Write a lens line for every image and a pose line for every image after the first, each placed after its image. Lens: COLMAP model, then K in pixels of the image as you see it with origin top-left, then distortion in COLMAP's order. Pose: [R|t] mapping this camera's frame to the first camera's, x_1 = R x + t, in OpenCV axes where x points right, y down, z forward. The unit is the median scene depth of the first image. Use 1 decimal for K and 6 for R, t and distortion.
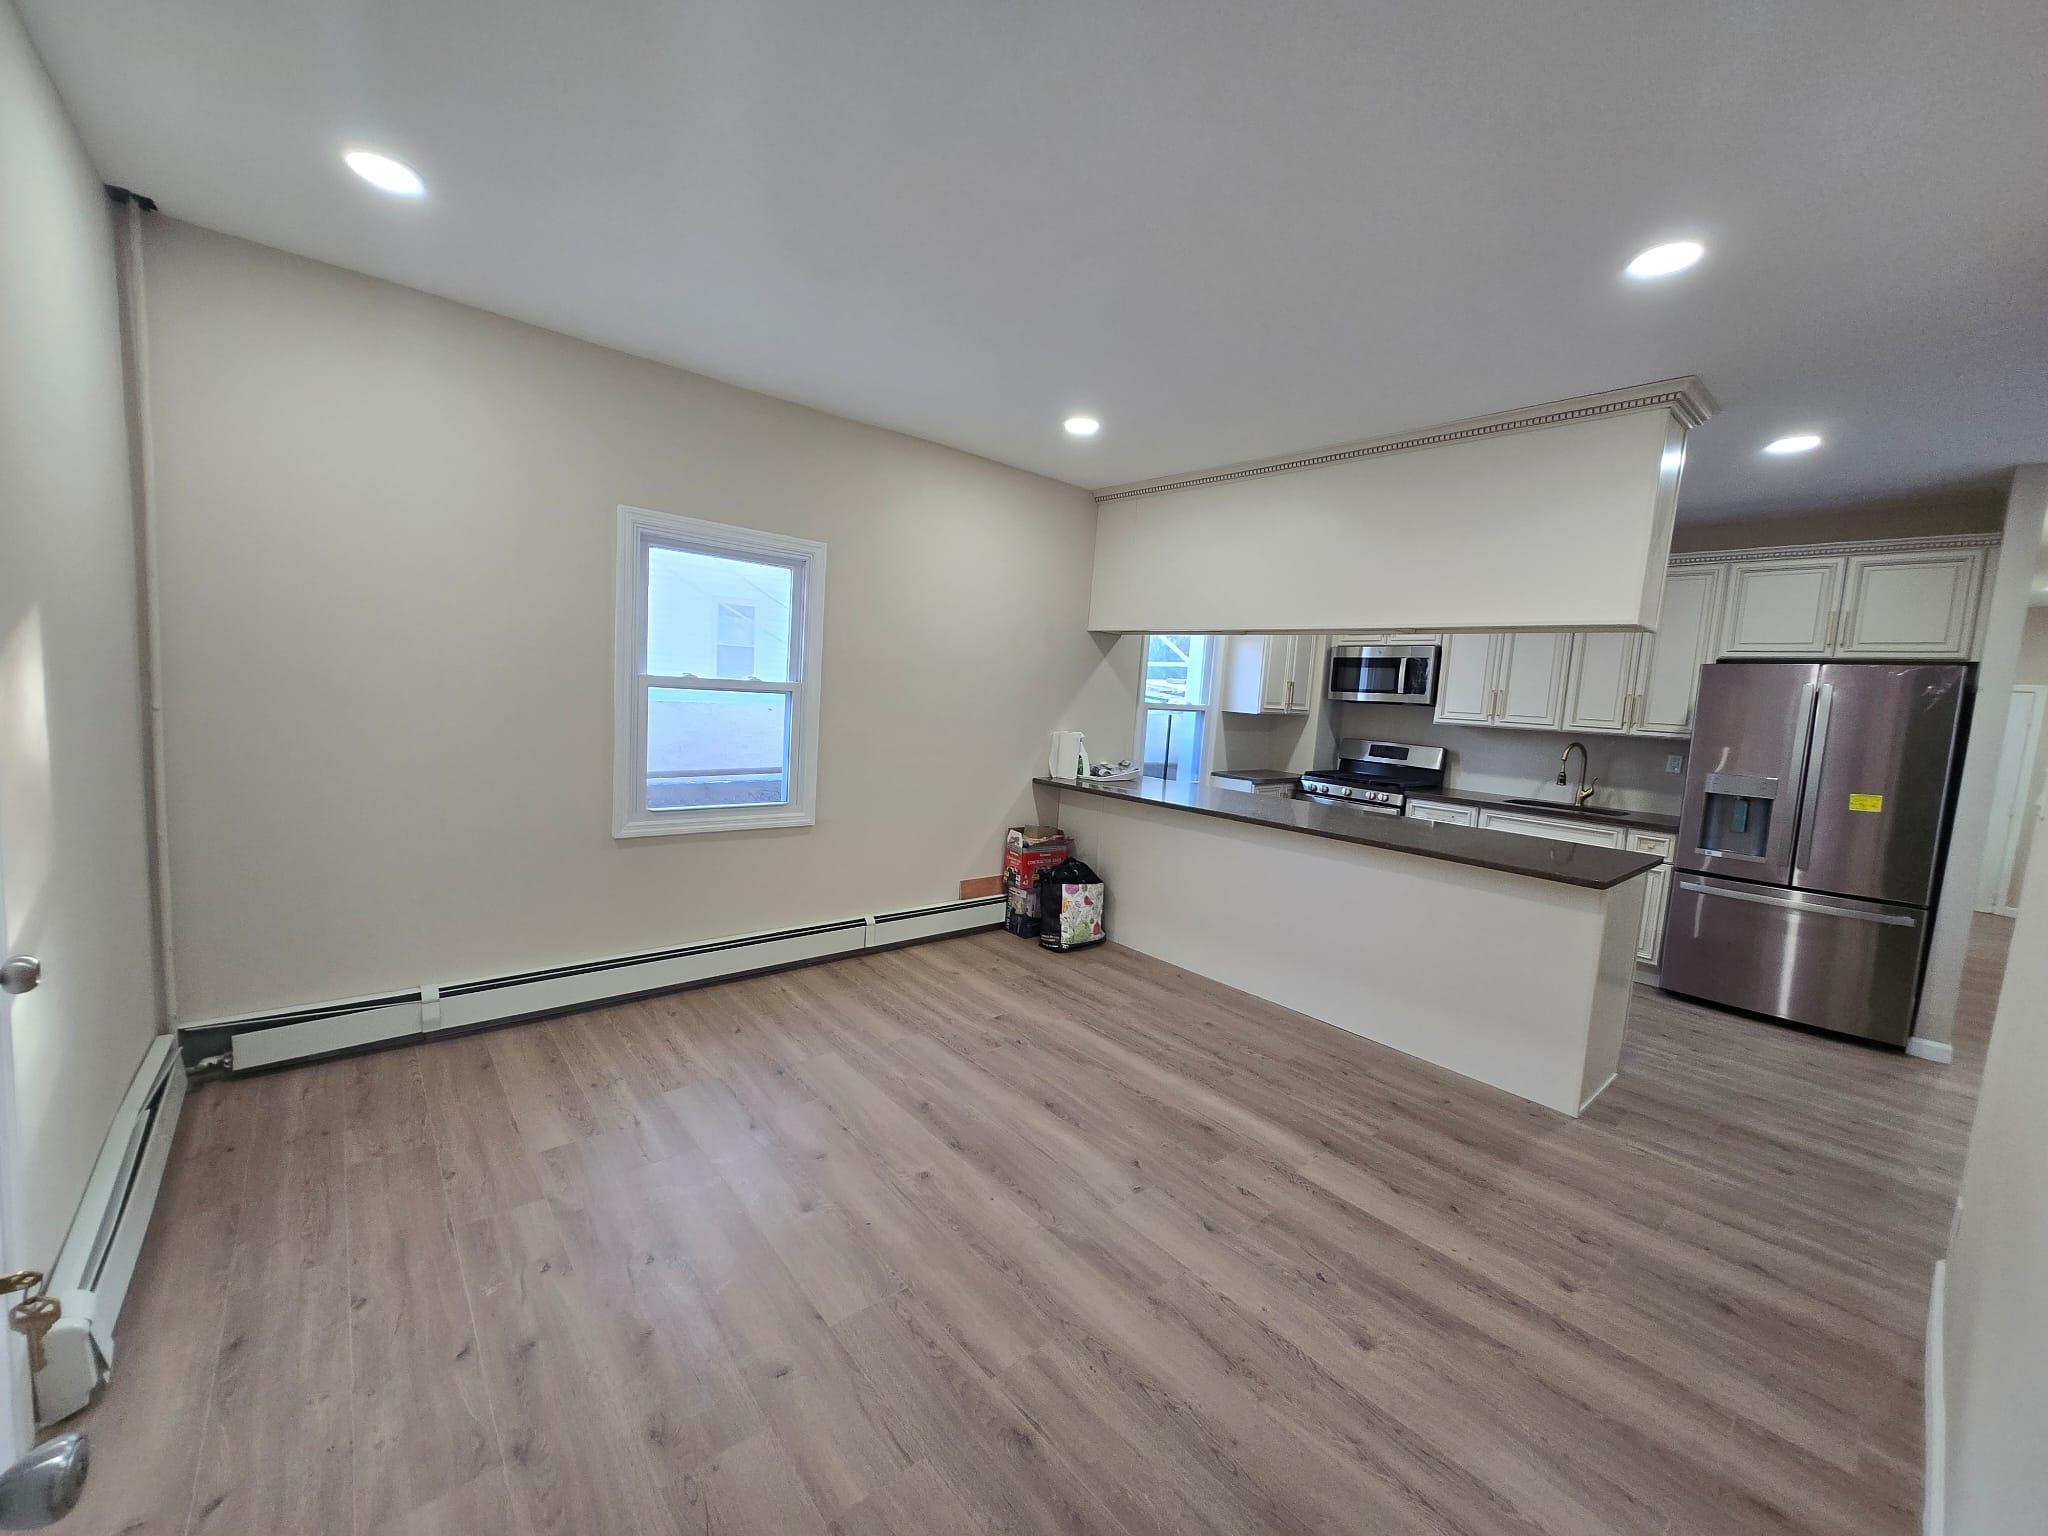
lens RADIAL K [[805.1, 0, 993.5], [0, 805.1, 769.7], [0, 0, 1]] dist [-0.008243, -0.000283]
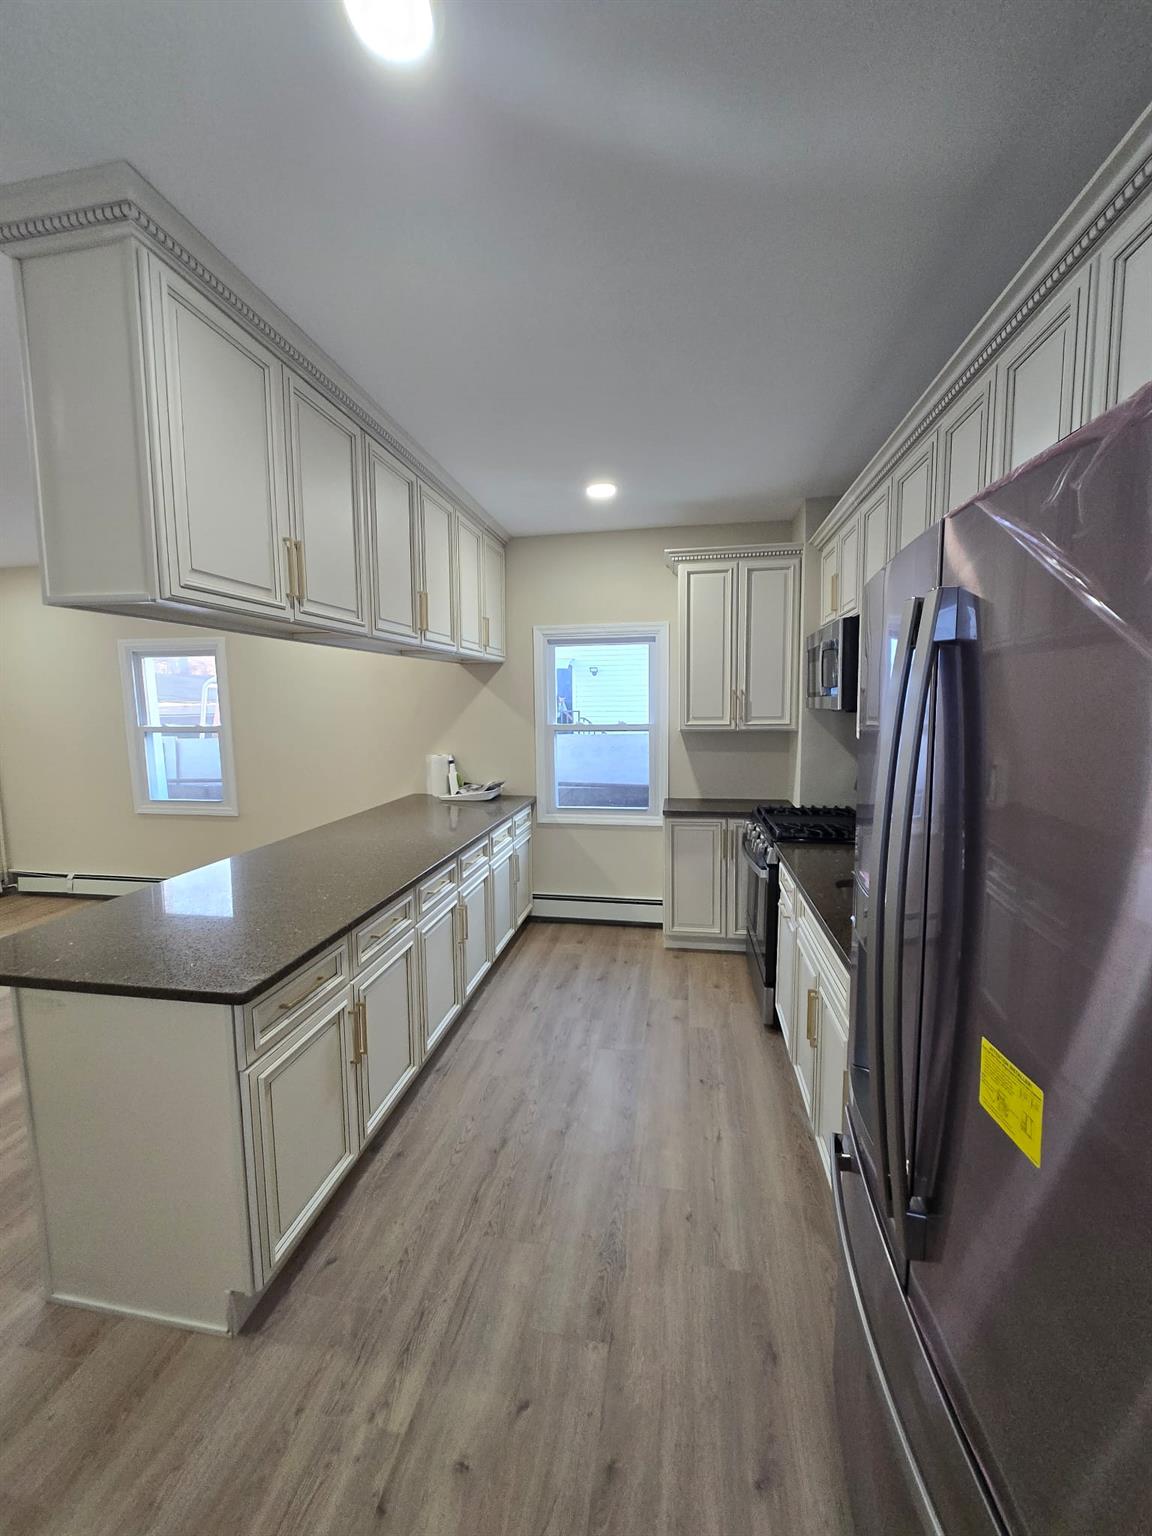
lens RADIAL K [[603.8, 0, 571.8], [0, 603.8, 766.2], [0, 0, 1]] dist [-0.008243, -0.000283]
pose [[0.635499, 0.018448, -0.771881, 0.849782], [-0.025771, 0.999664, 0.002674, -0.037395], [0.771672, 0.018193, 0.635761, 0.587987]]
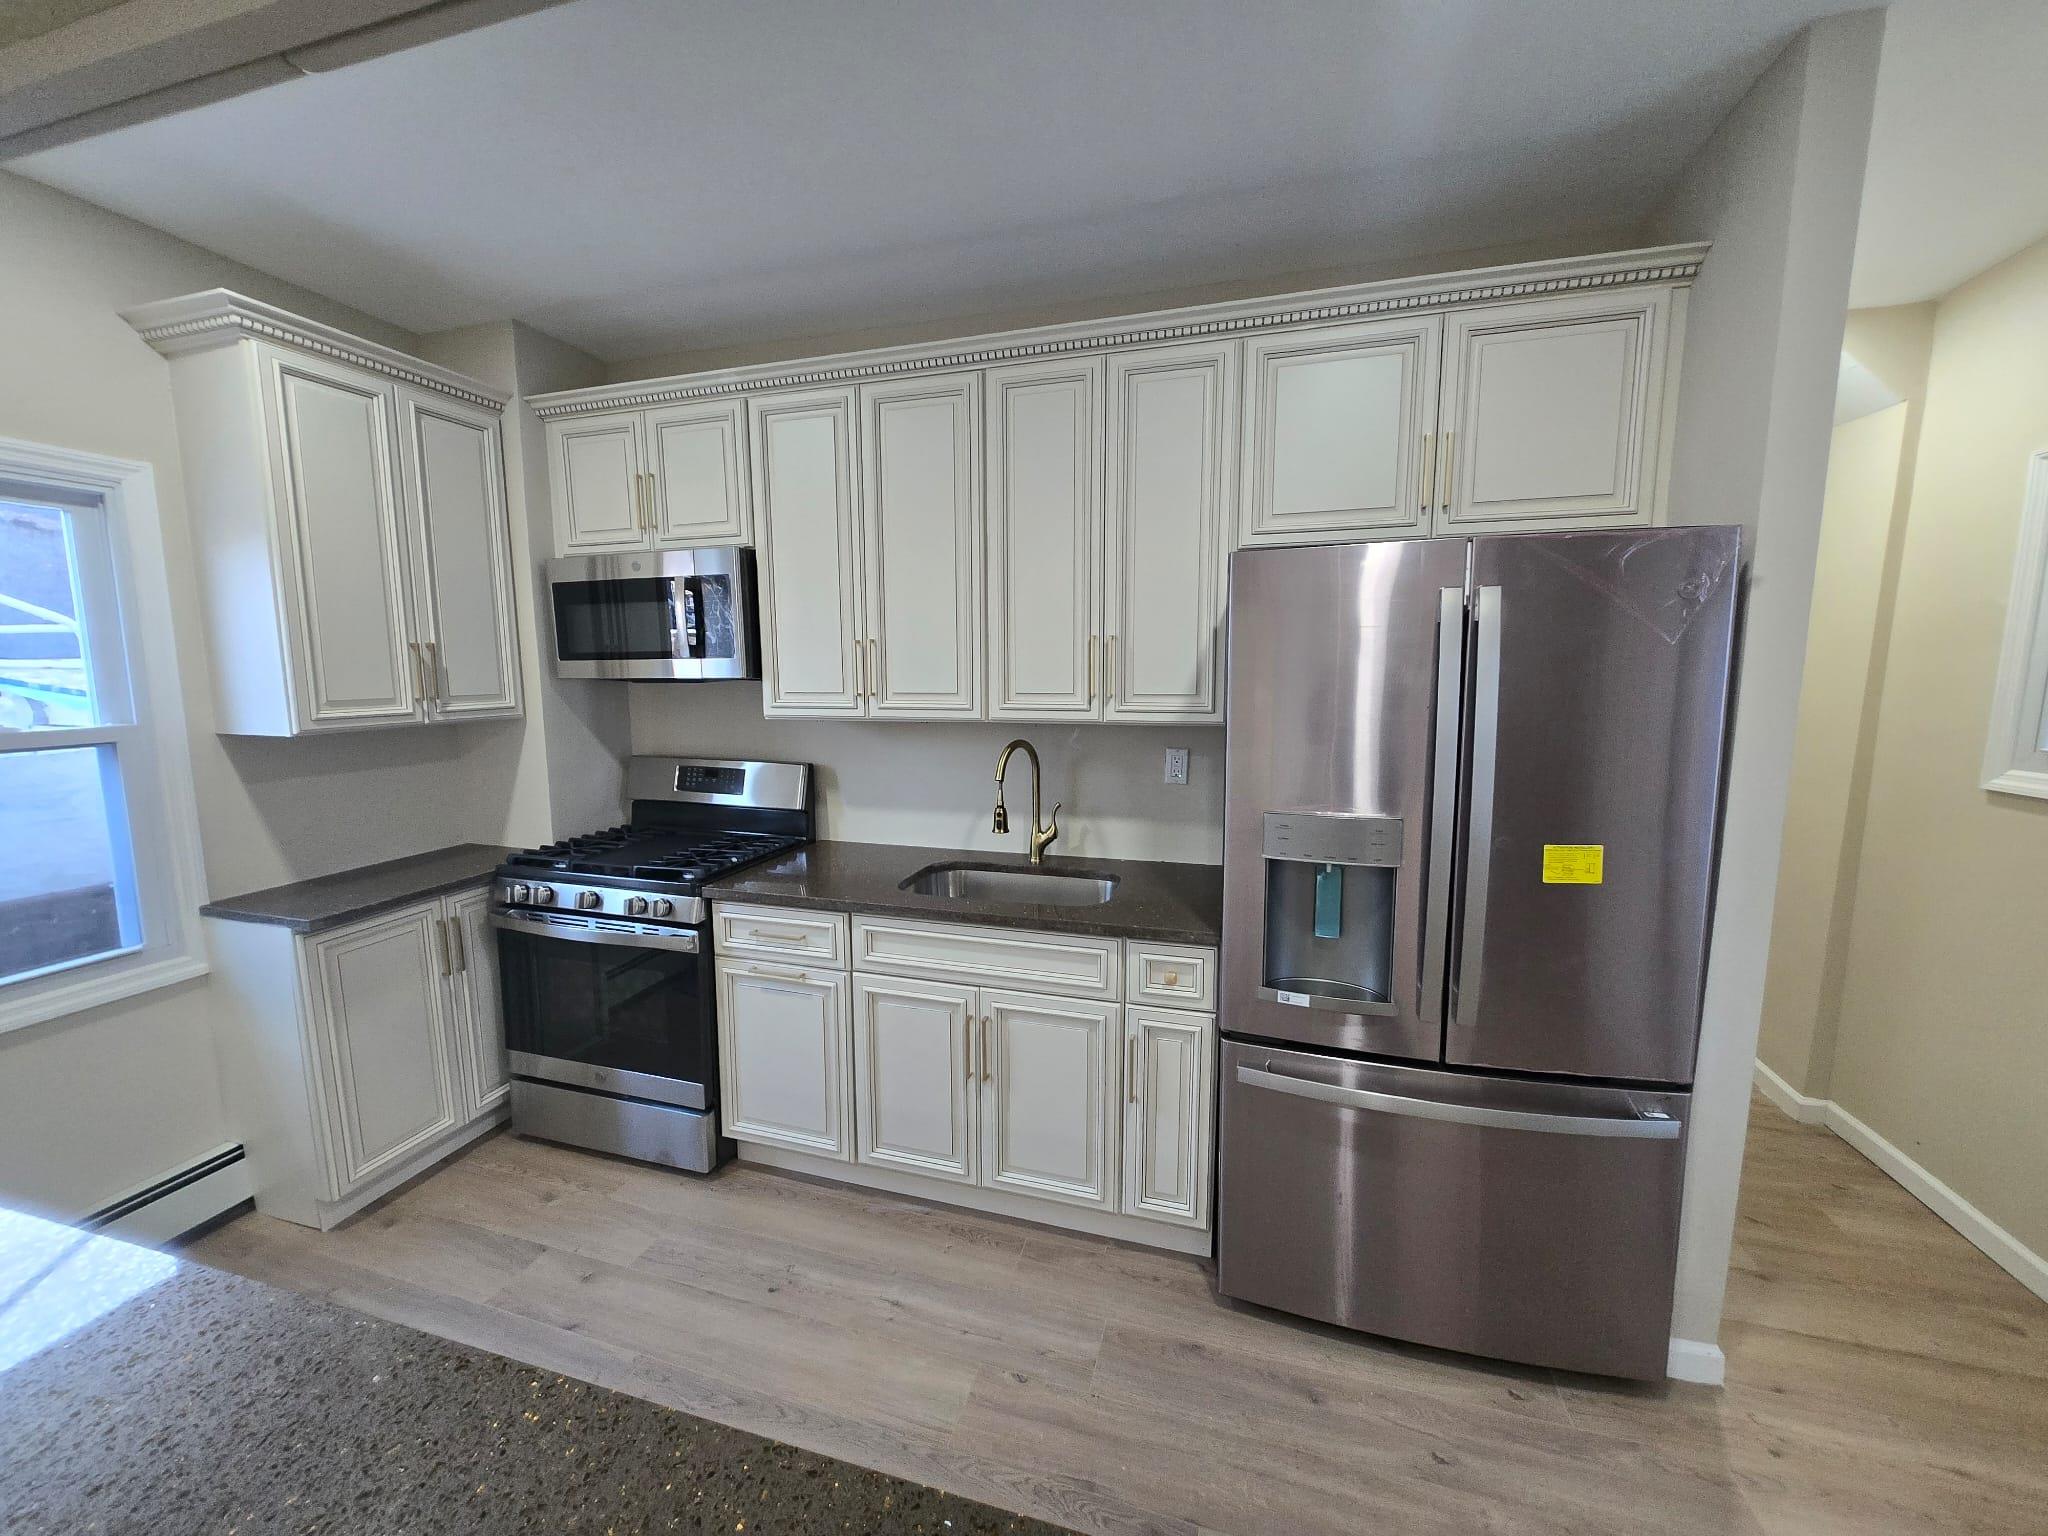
lens RADIAL K [[805.1, 0, 1021.3], [0, 805.1, 768.8], [0, 0, 1]] dist [-0.008243, -0.000283]
pose [[0.828178, -0.129192, 0.545372, 0.459705], [0.107616, 0.991619, 0.071482, -0.051564], [-0.550036, -0.000509, 0.835141, 0.589893]]
